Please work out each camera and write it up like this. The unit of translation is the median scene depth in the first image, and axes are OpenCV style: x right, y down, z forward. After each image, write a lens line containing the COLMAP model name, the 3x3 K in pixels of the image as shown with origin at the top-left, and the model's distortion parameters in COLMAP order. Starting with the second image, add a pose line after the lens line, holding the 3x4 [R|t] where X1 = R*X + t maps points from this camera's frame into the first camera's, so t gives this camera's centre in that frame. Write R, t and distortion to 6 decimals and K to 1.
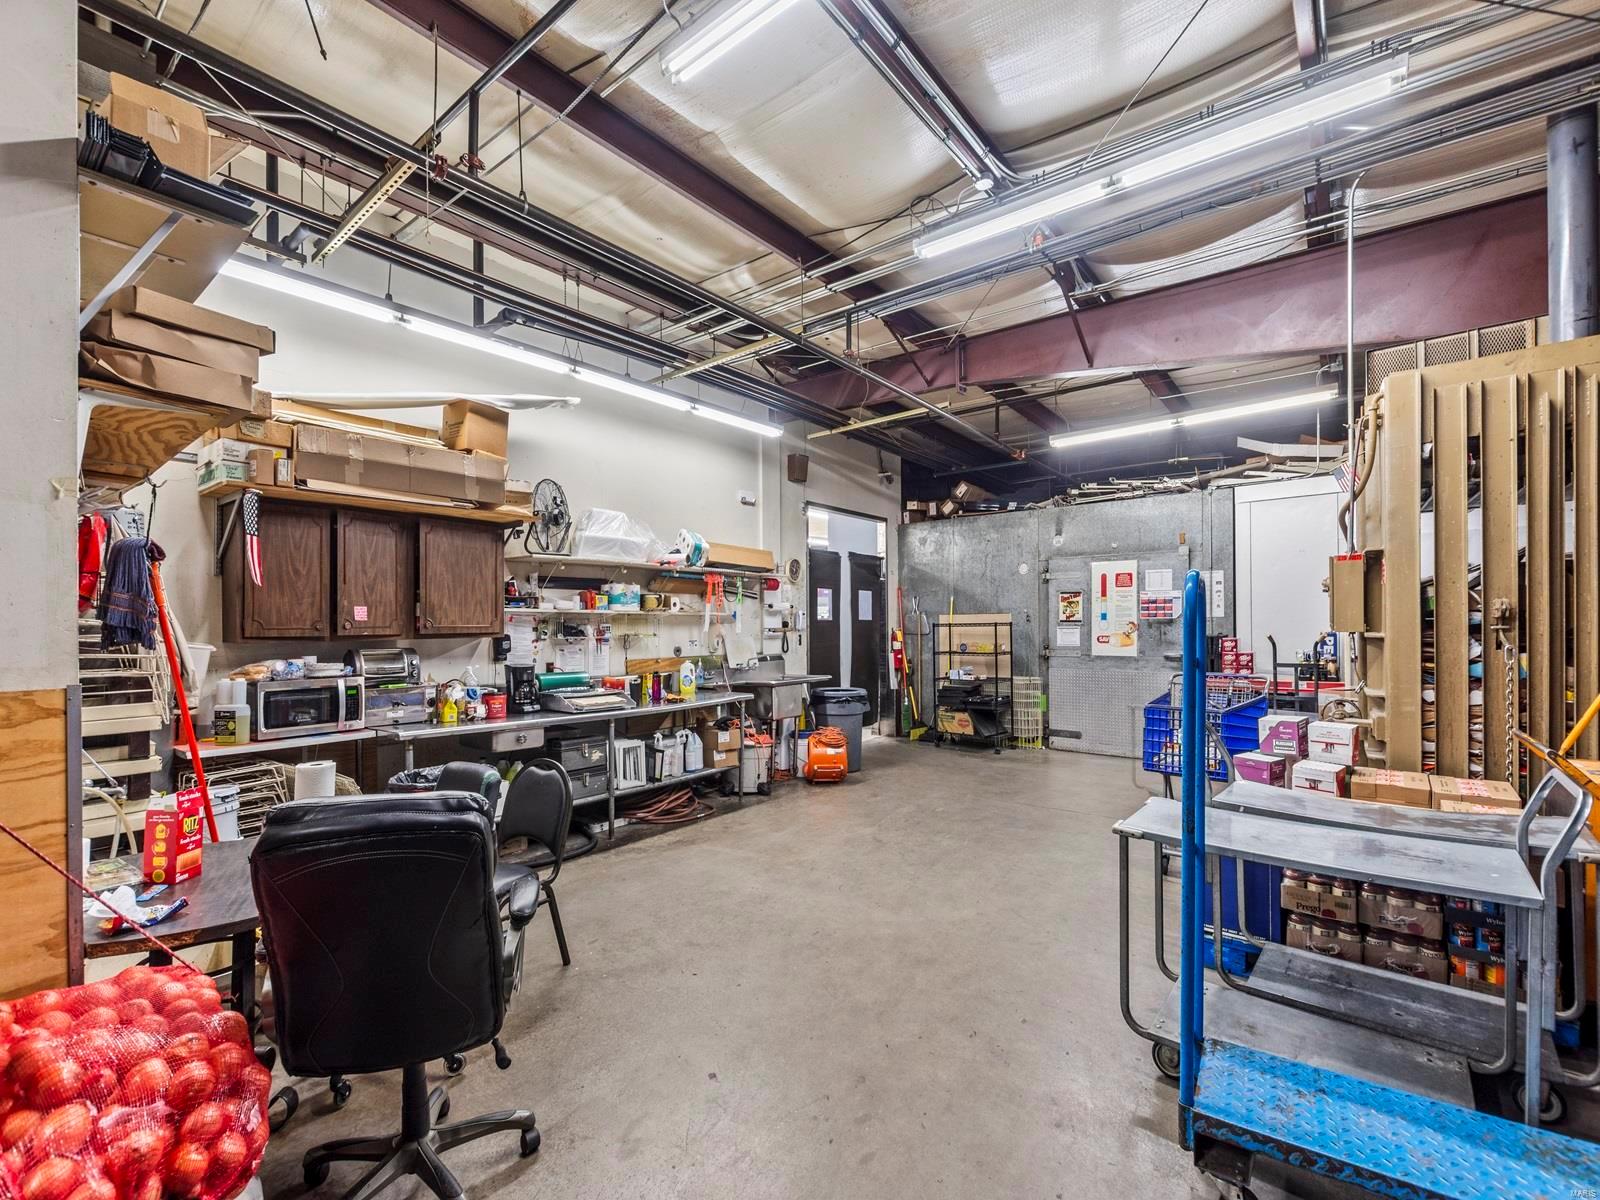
lens RADIAL K [[691.0, 0, 801.3], [0, 691.0, 615.8], [0, 0, 1]] dist [0.001658, -0.000259]
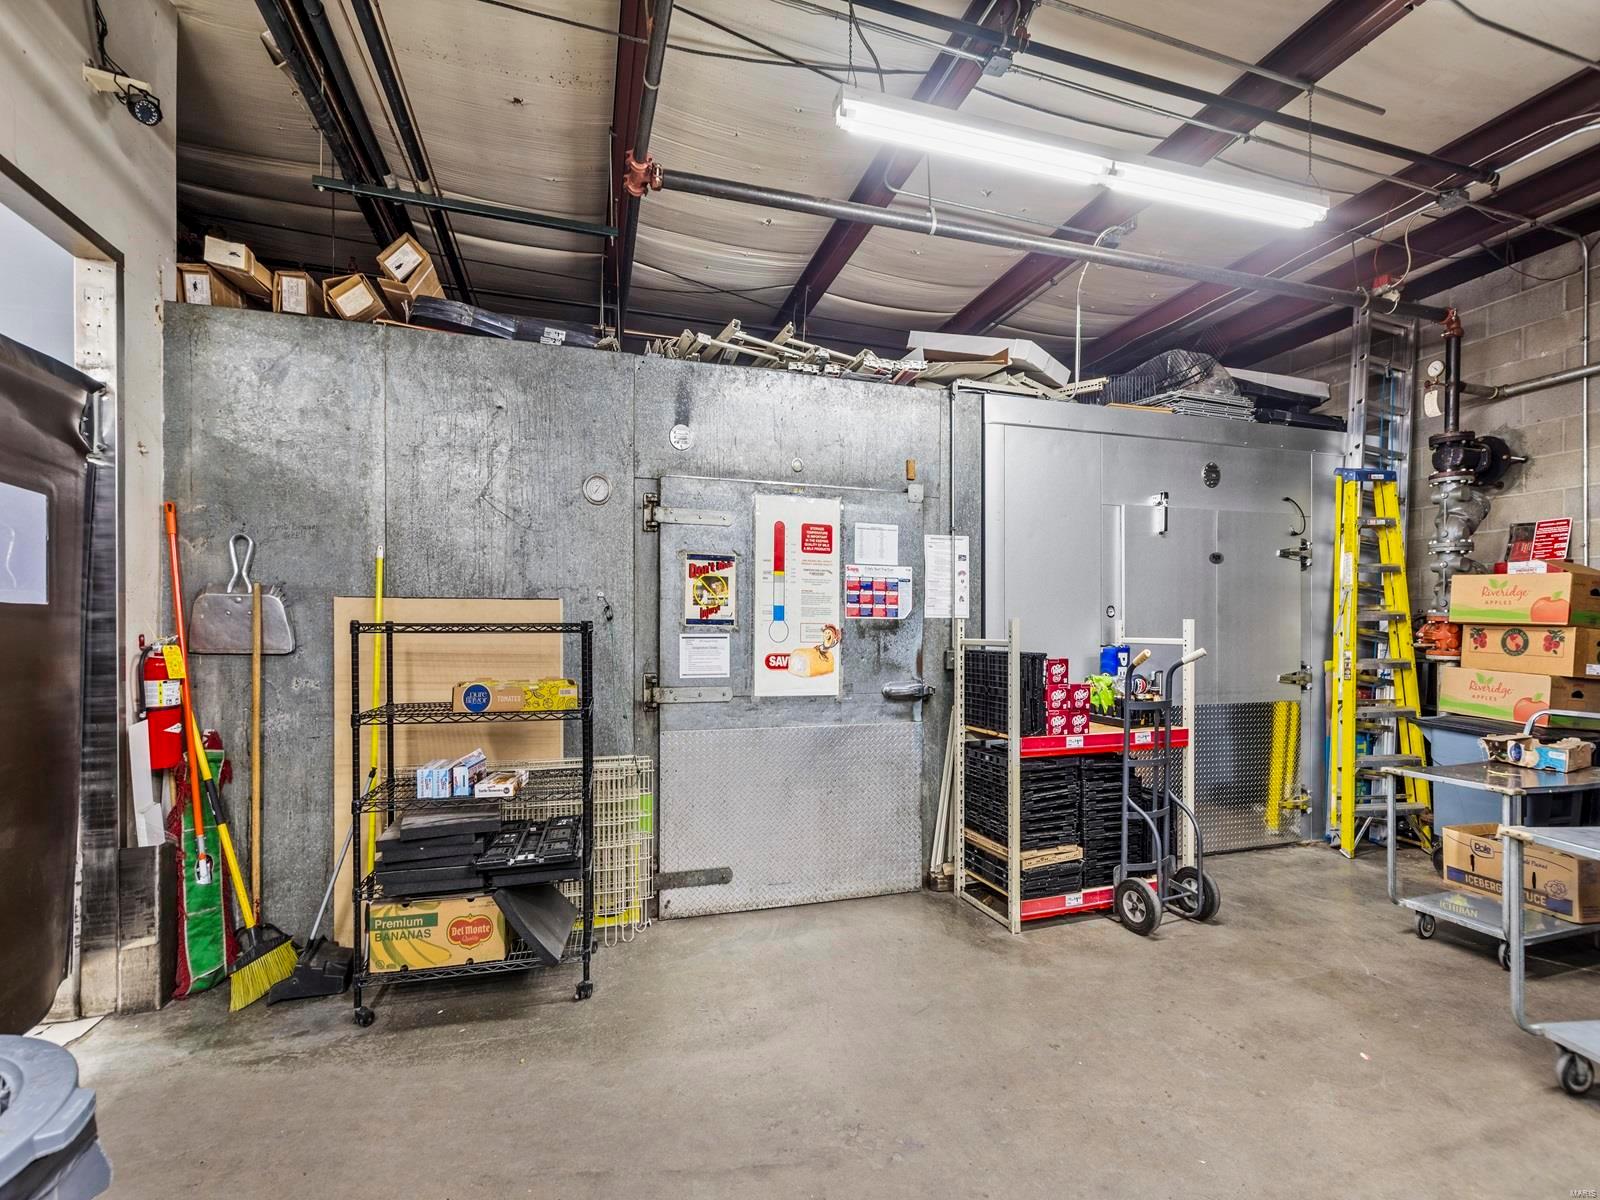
lens RADIAL K [[691.0, 0, 773.1], [0, 691.0, 628.7], [0, 0, 1]] dist [0.001658, -0.000259]
pose [[0.564840, 0.005184, 0.825184, 0.046241], [-0.020794, 0.999752, 0.007953, 0.007684], [-0.824938, -0.021651, 0.564808, 0.706338]]
